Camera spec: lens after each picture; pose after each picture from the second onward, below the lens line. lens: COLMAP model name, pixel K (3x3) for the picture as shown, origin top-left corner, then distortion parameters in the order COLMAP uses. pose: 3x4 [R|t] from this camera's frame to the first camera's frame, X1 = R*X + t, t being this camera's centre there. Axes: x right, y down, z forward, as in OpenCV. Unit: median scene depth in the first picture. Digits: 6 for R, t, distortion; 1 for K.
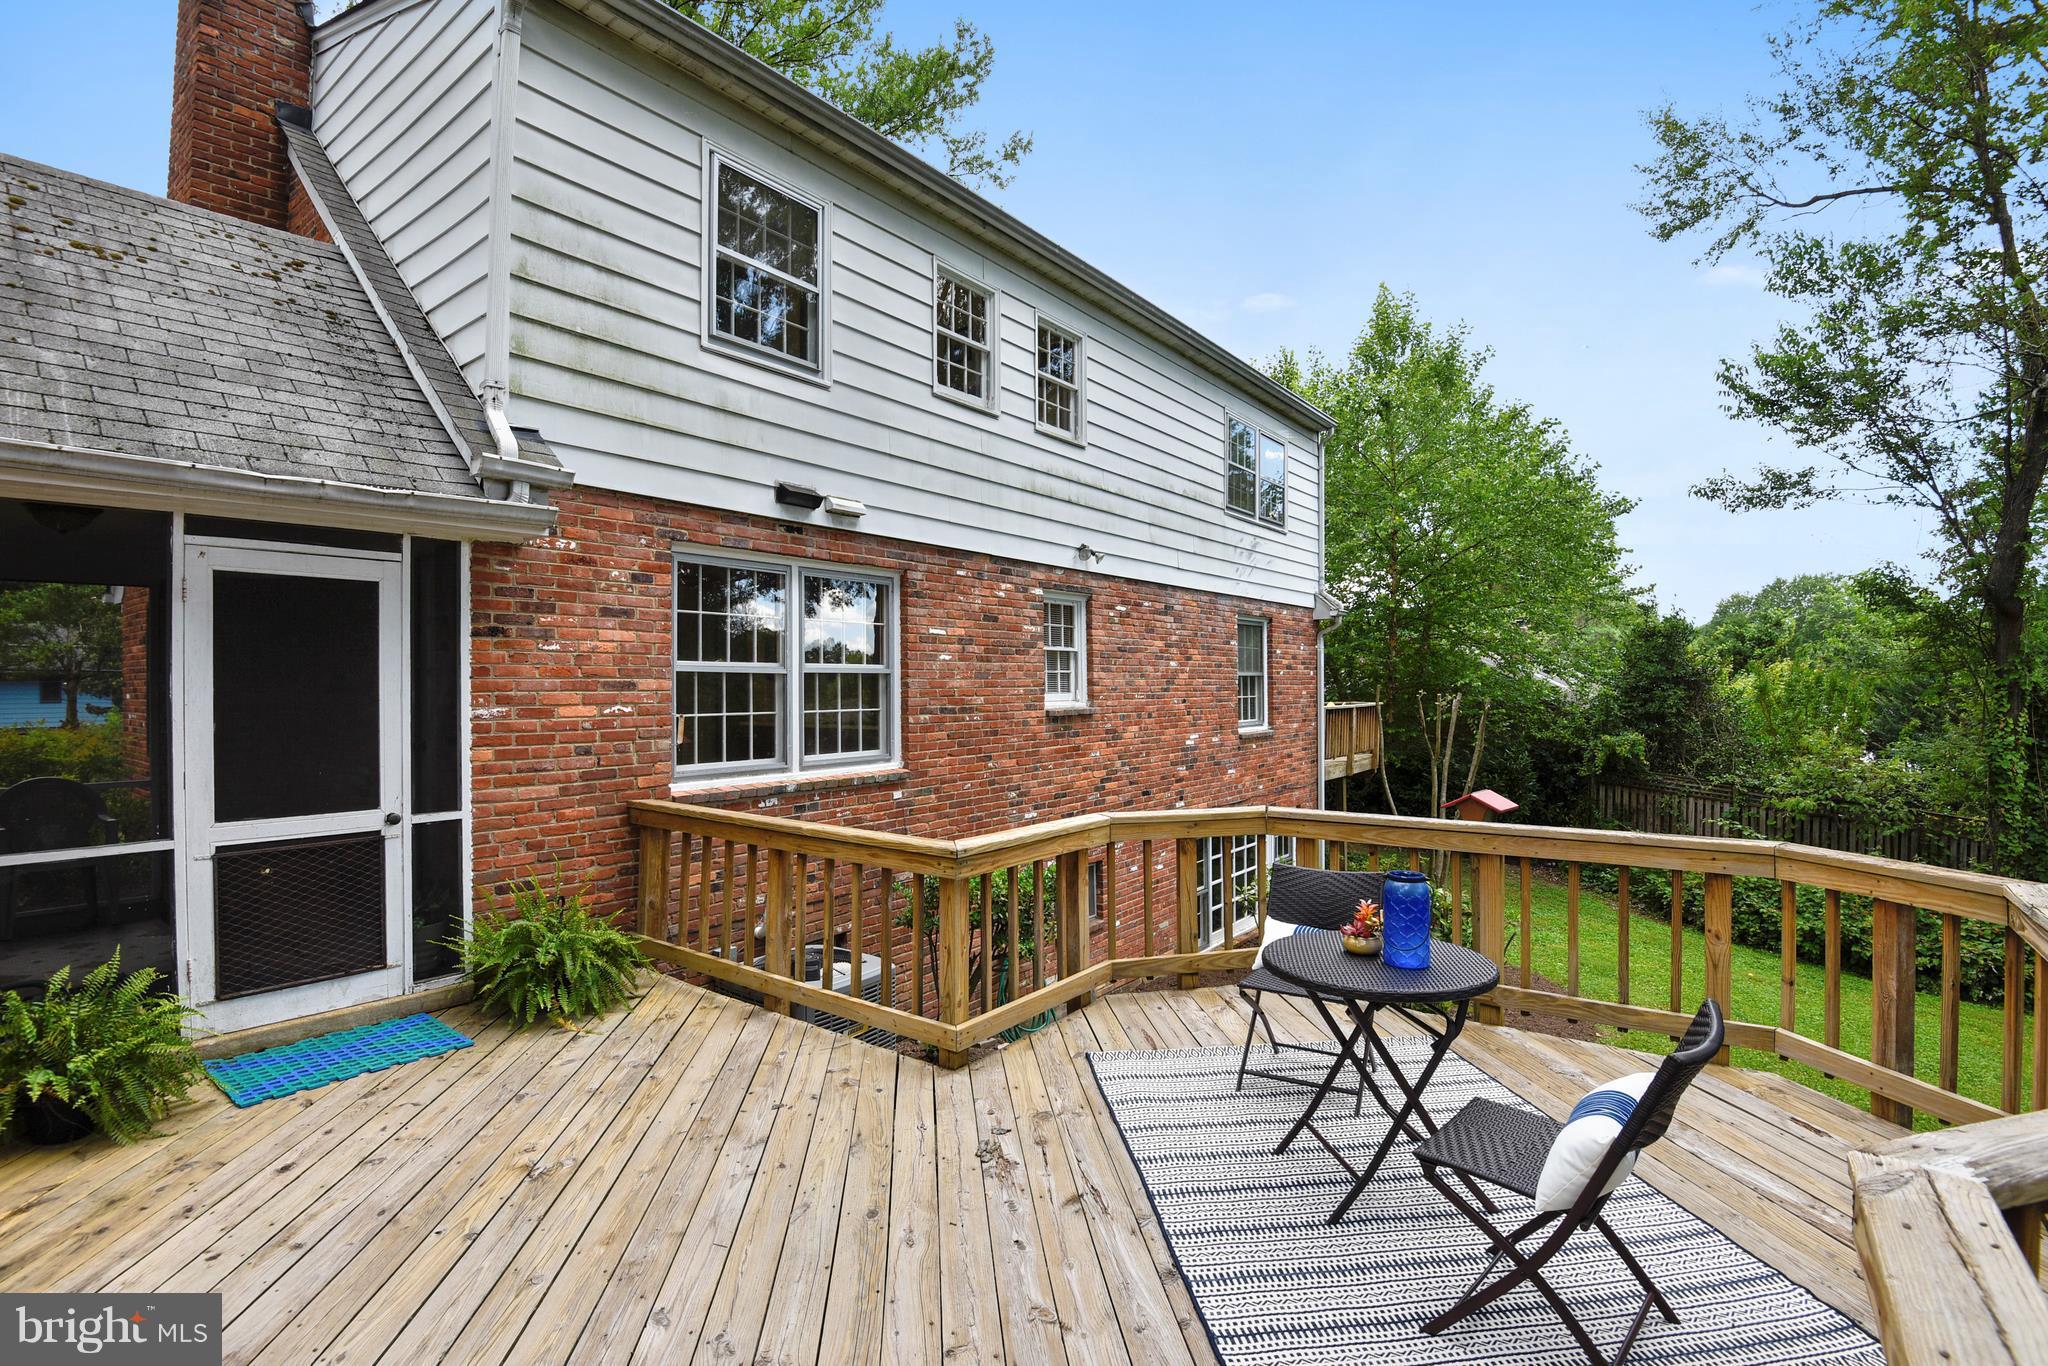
lens RADIAL K [[957.1, 0, 1039.6], [0, 957.1, 673.6], [0, 0, 1]] dist [-0.030466, -0.009036]
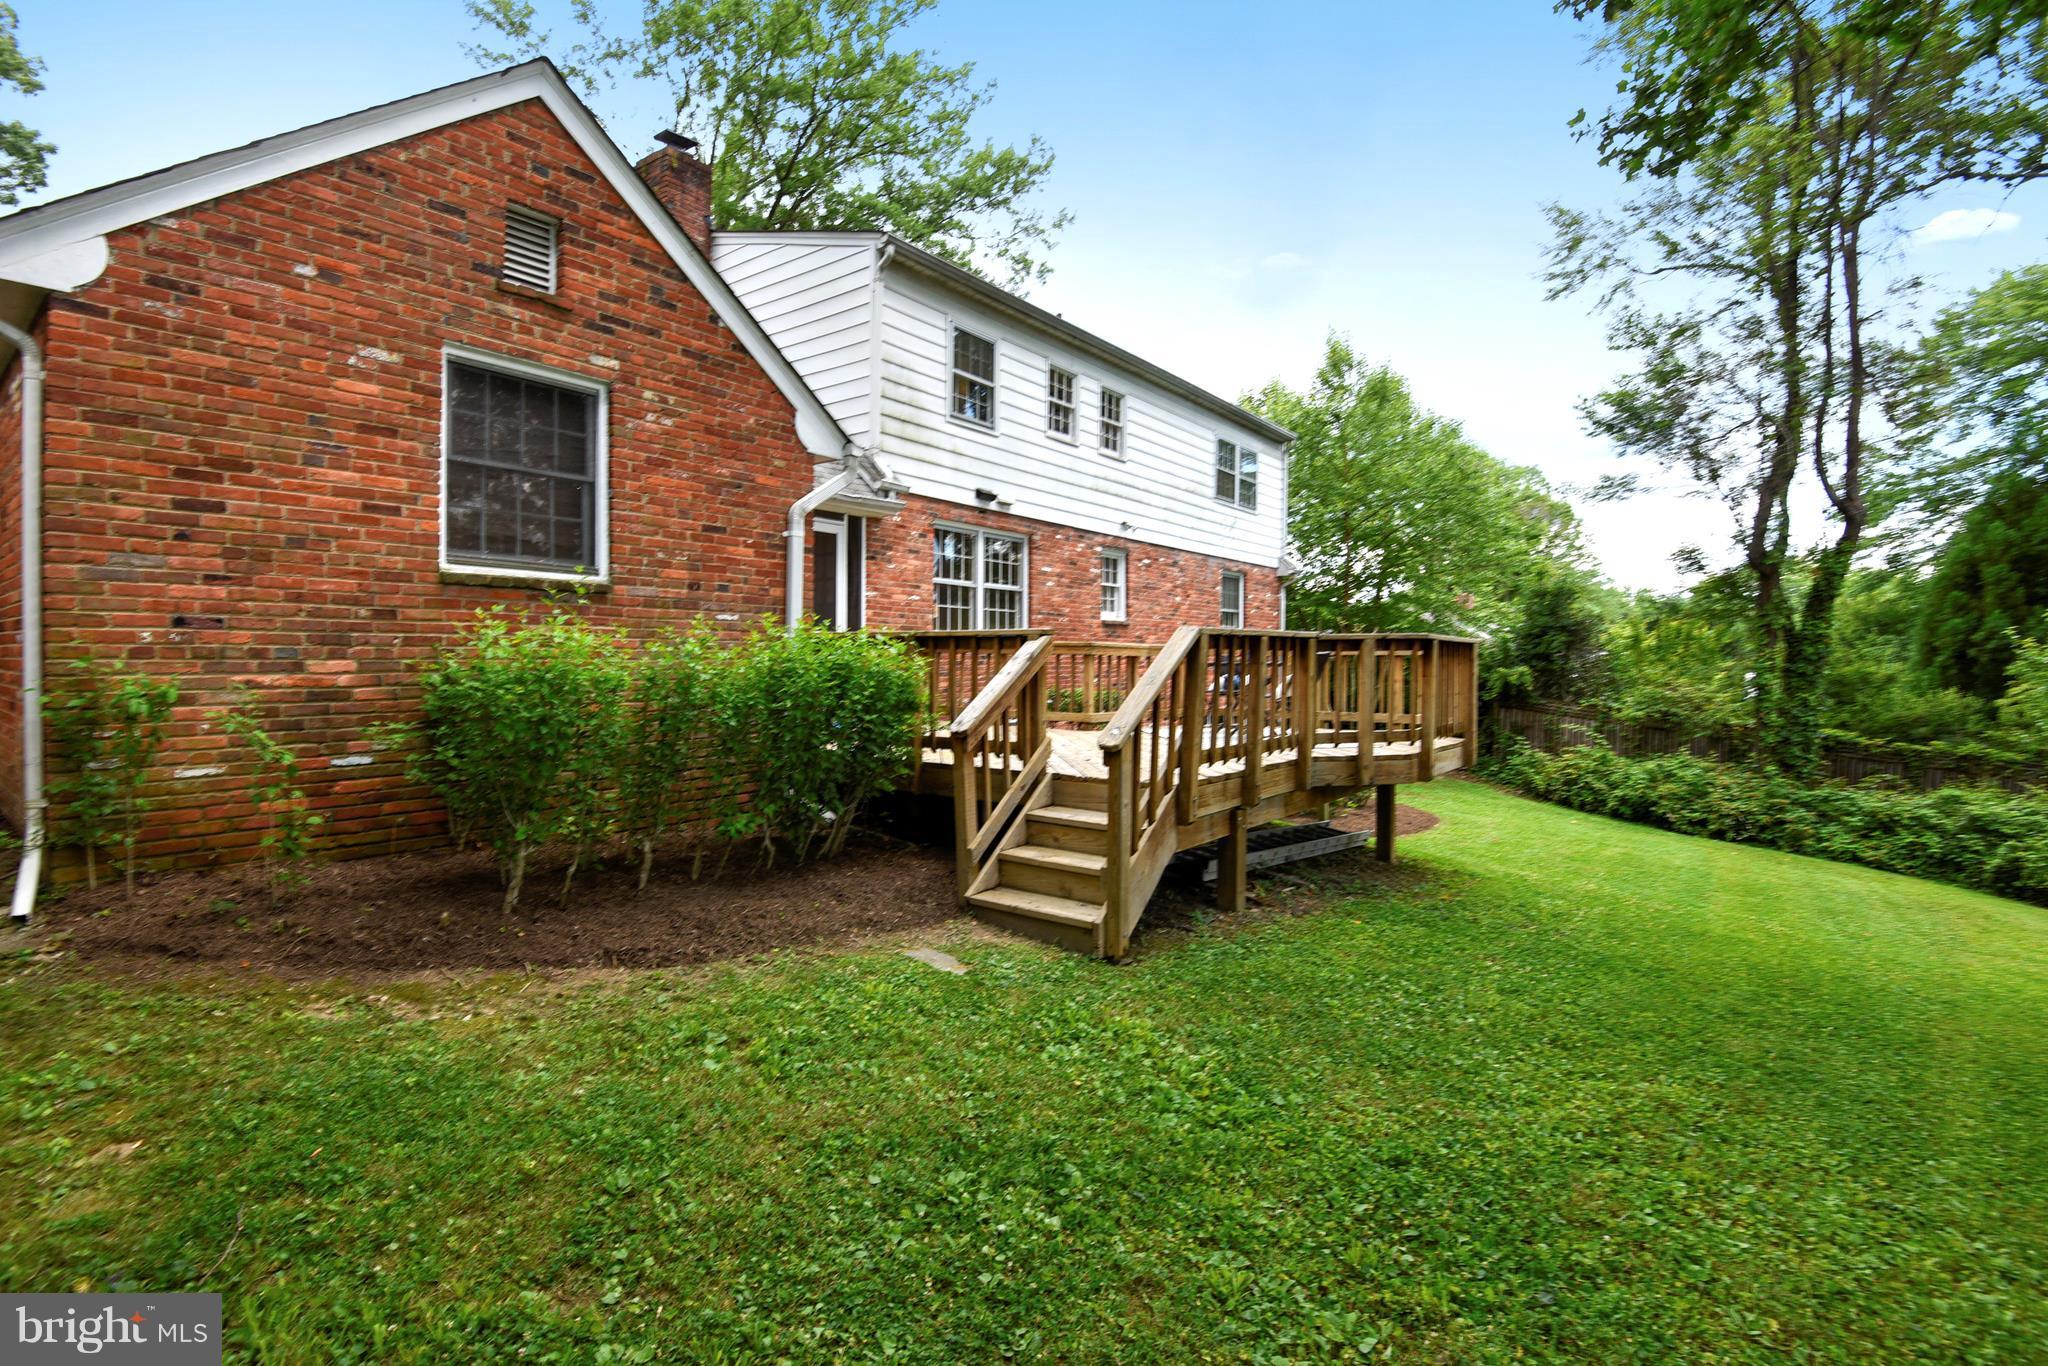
lens RADIAL K [[957.1, 0, 1006.8], [0, 957.1, 648.3], [0, 0, 1]] dist [-0.030466, -0.009036]
pose [[0.999359, 0.016087, -0.031972, -0.073696], [-0.016034, 0.999870, 0.001907, 0.061203], [0.031999, -0.001394, 0.999487, -0.475717]]
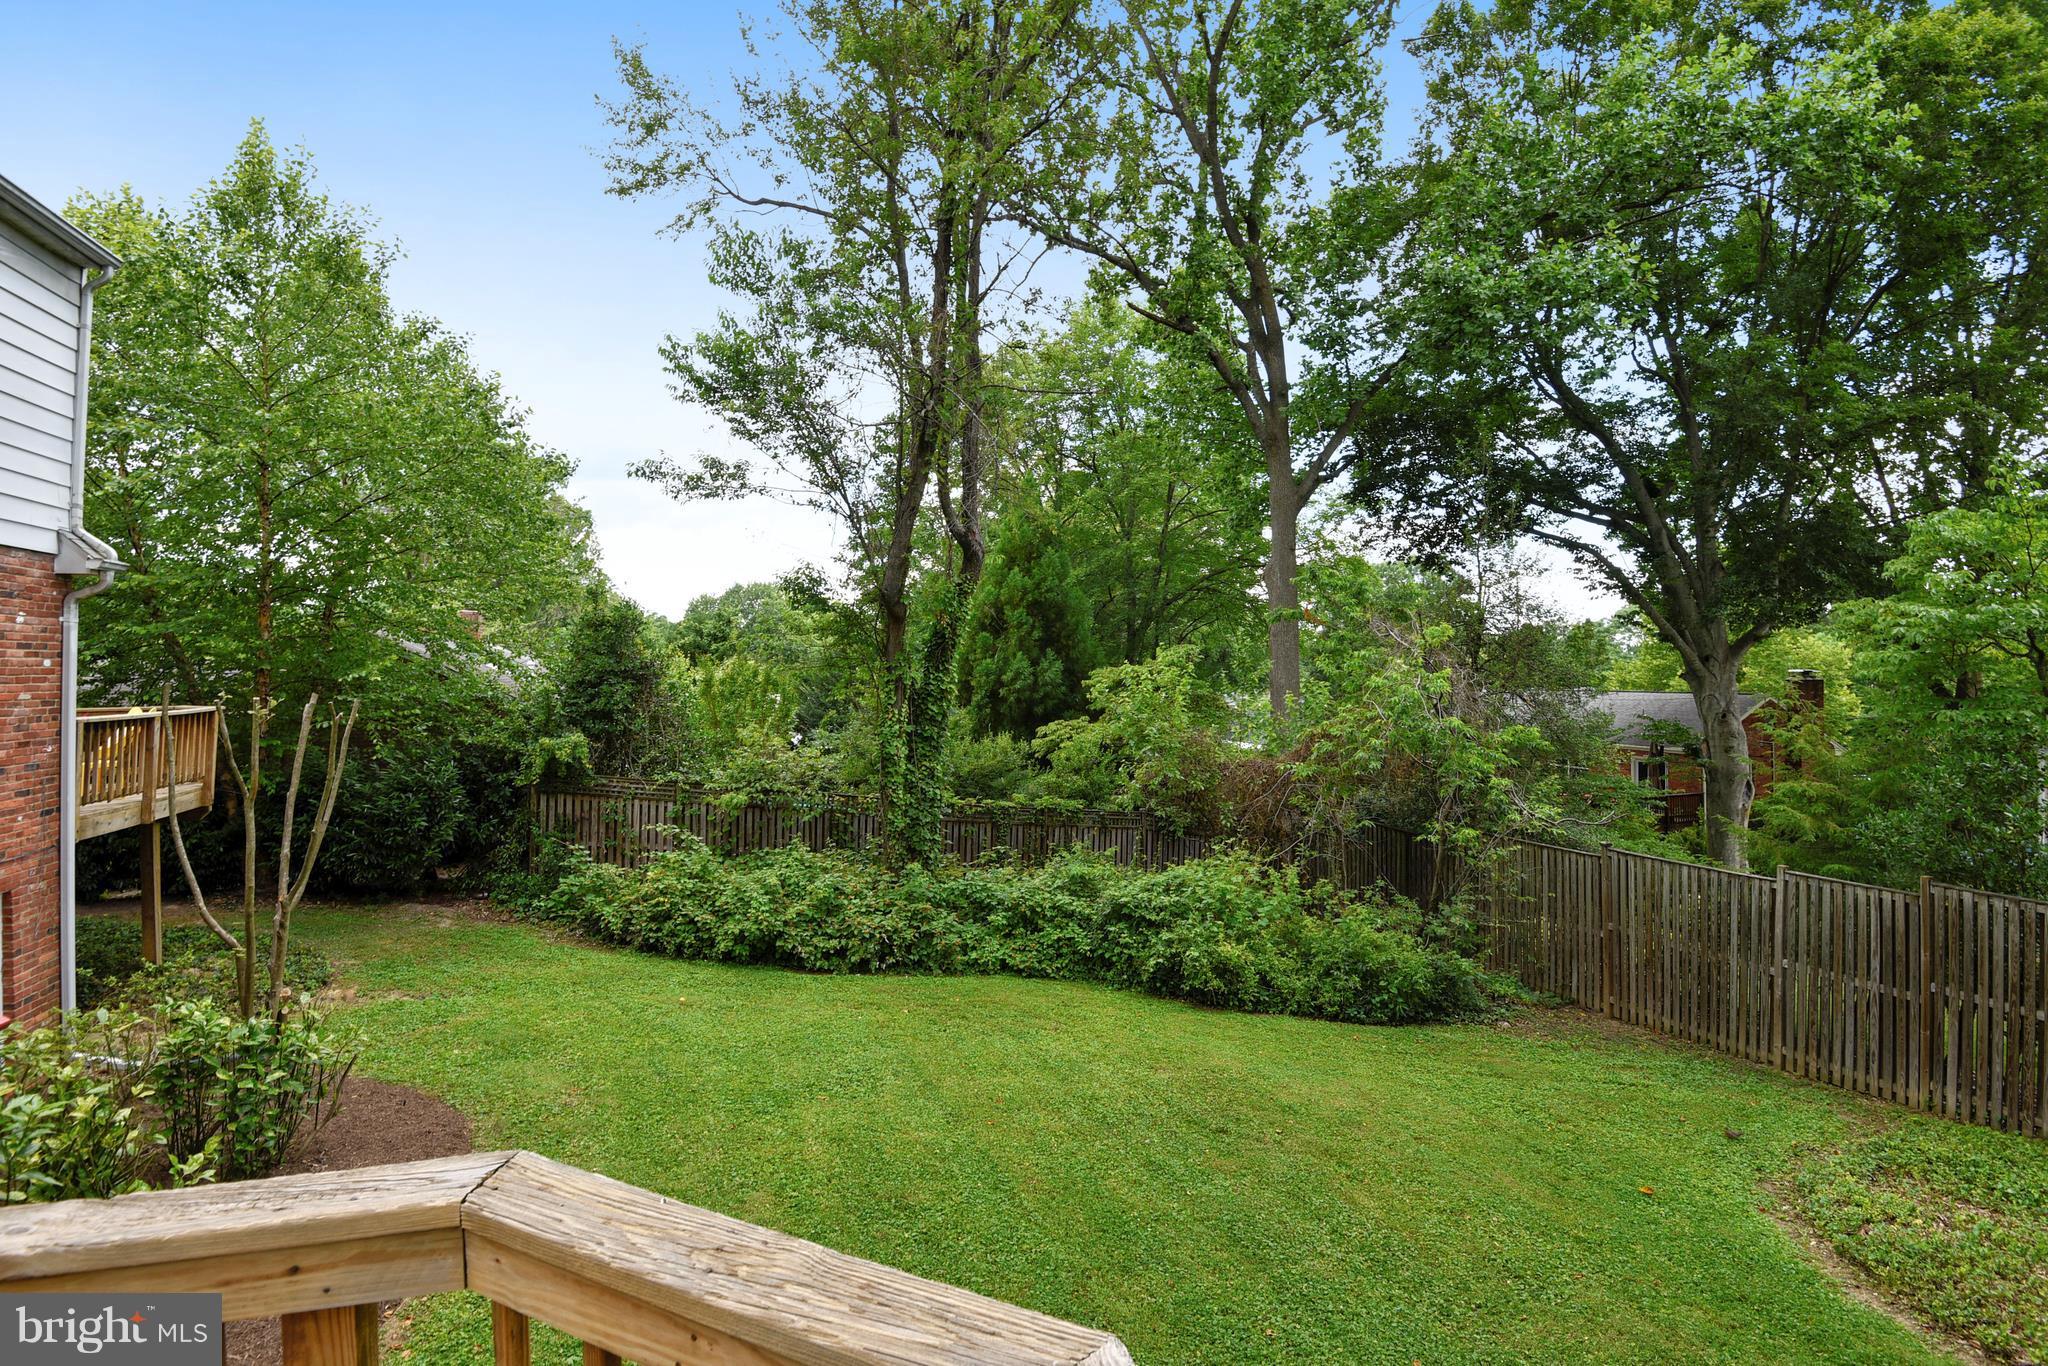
lens RADIAL K [[957.1, 0, 1039.9], [0, 957.1, 675.1], [0, 0, 1]] dist [-0.030466, -0.009036]
pose [[0.562977, 0.000384, 0.826472, 0.184168], [-0.009864, 0.999932, 0.006255, -0.002298], [-0.826413, -0.011674, 0.562943, 0.185578]]
